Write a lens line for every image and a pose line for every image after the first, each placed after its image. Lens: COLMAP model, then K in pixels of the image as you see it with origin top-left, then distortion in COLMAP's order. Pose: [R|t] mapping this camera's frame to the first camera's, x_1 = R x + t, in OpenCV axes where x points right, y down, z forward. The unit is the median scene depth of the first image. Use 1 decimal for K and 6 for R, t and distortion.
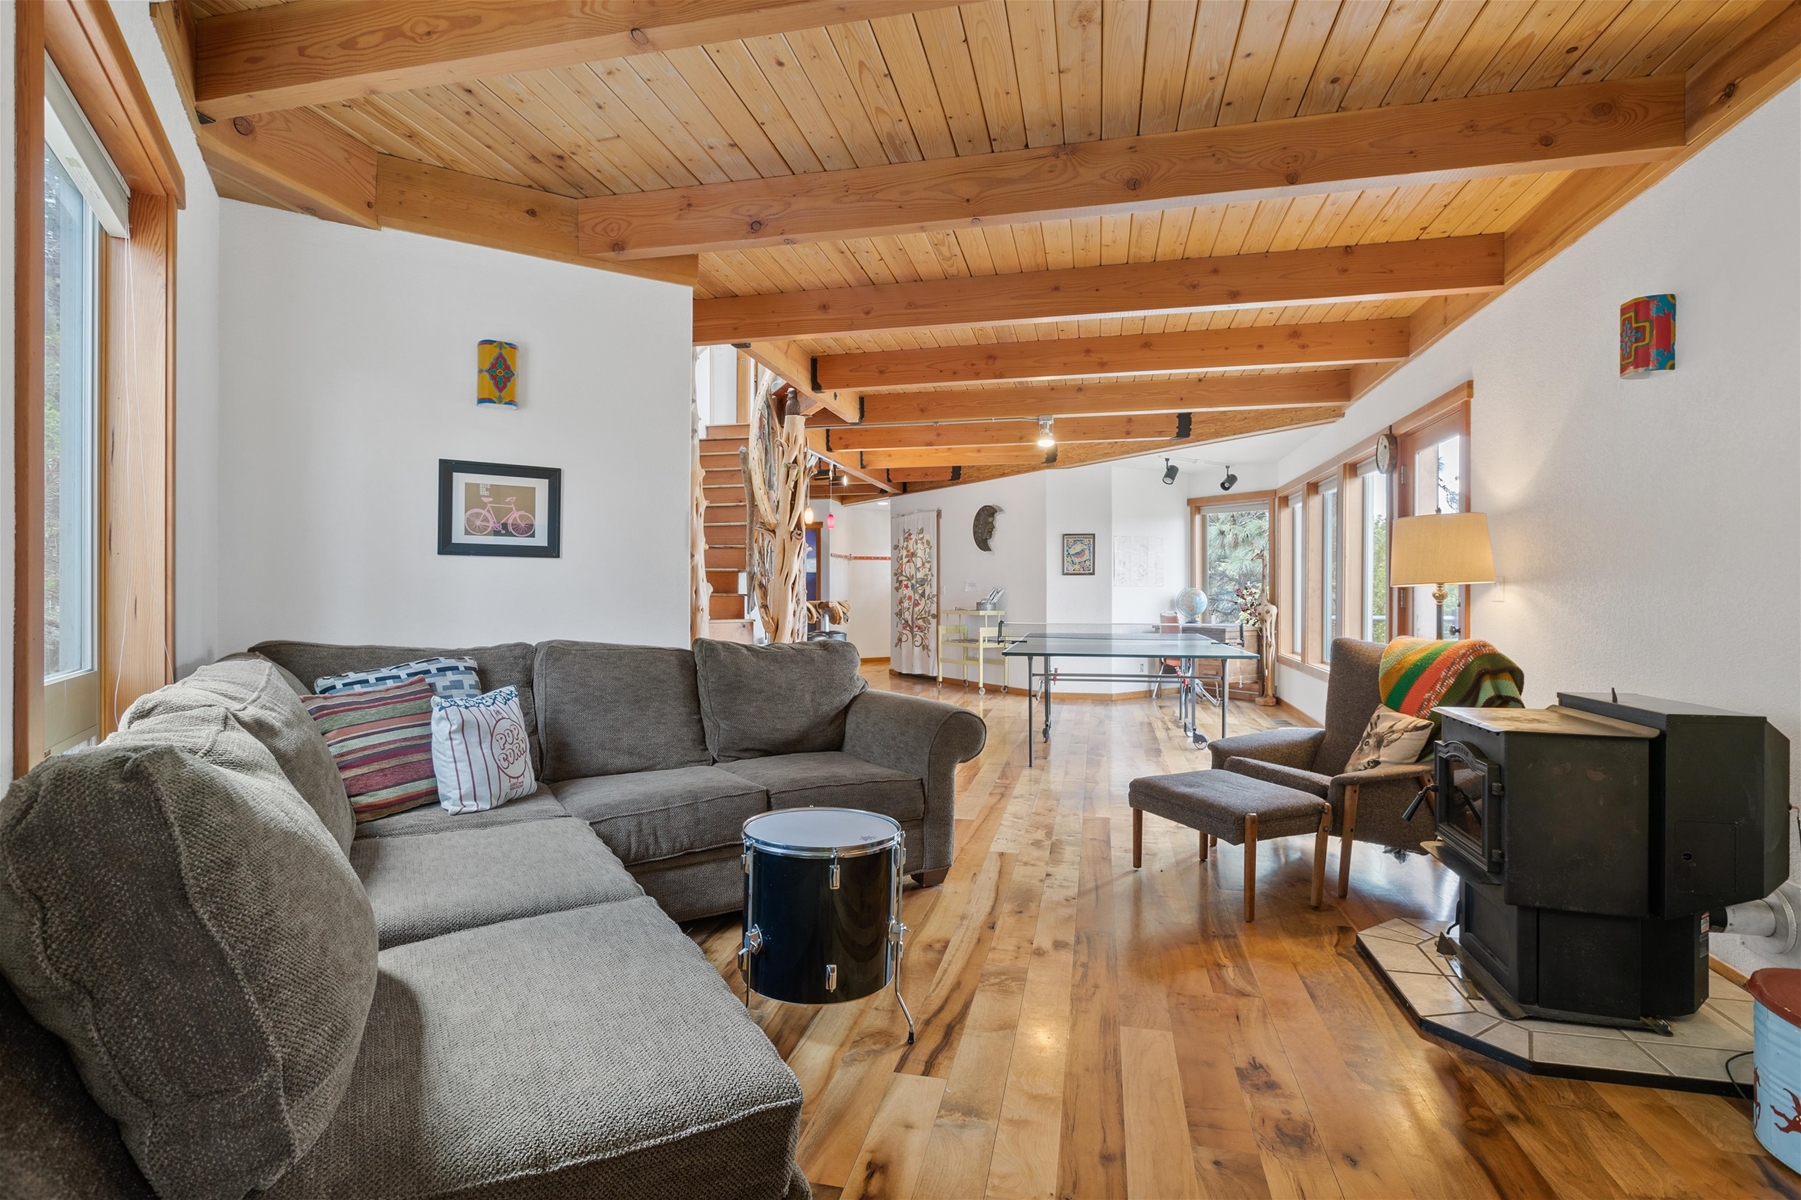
lens RADIAL K [[824.1, 0, 904.9], [0, 824.1, 599.0], [0, 0, 1]] dist [0.005511, 0.000171]
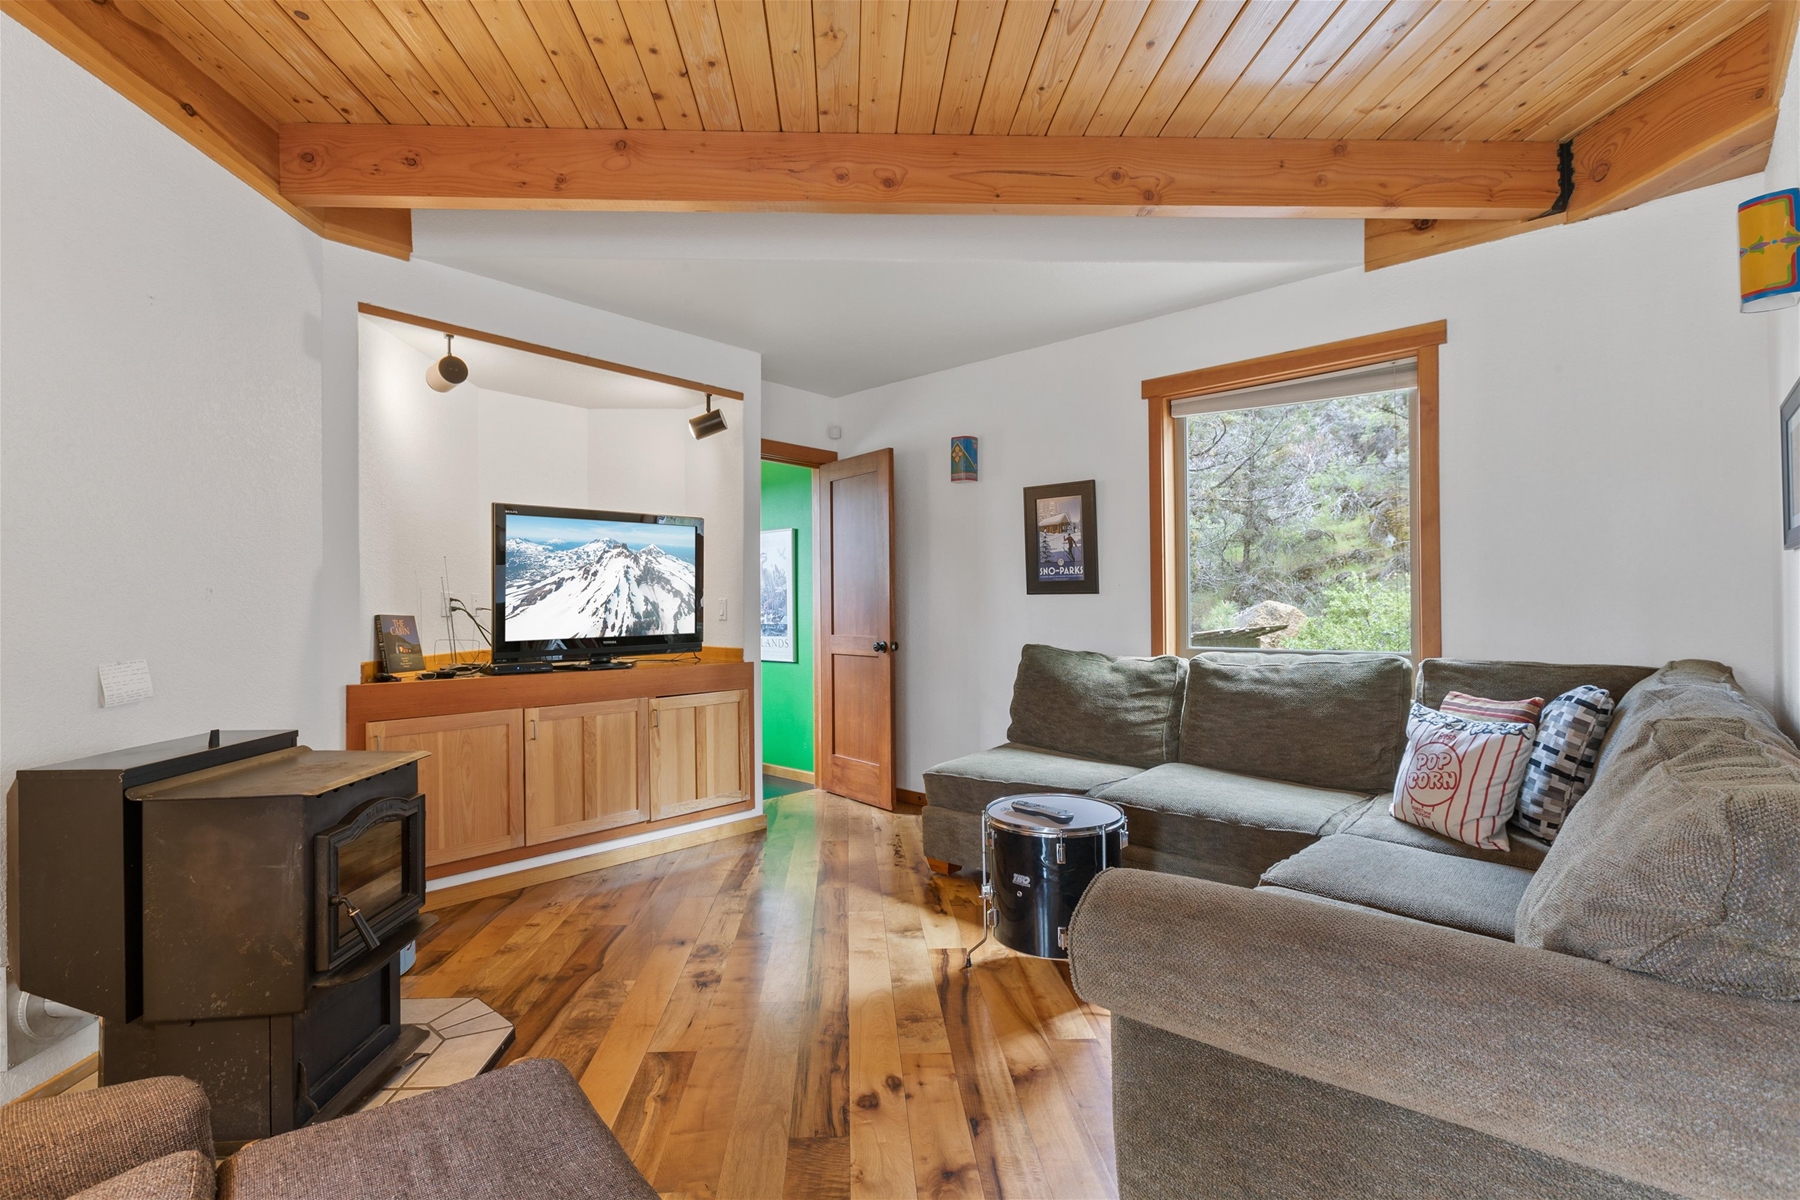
lens RADIAL K [[823.7, 0, 892.8], [0, 823.7, 604.8], [0, 0, 1]] dist [0.005511, 0.000171]
pose [[-0.958794, 0.004082, -0.284074, 0.438050], [0.004099, 0.999991, 0.000535, -0.016850], [0.284073, -0.000651, -0.958802, 2.004999]]
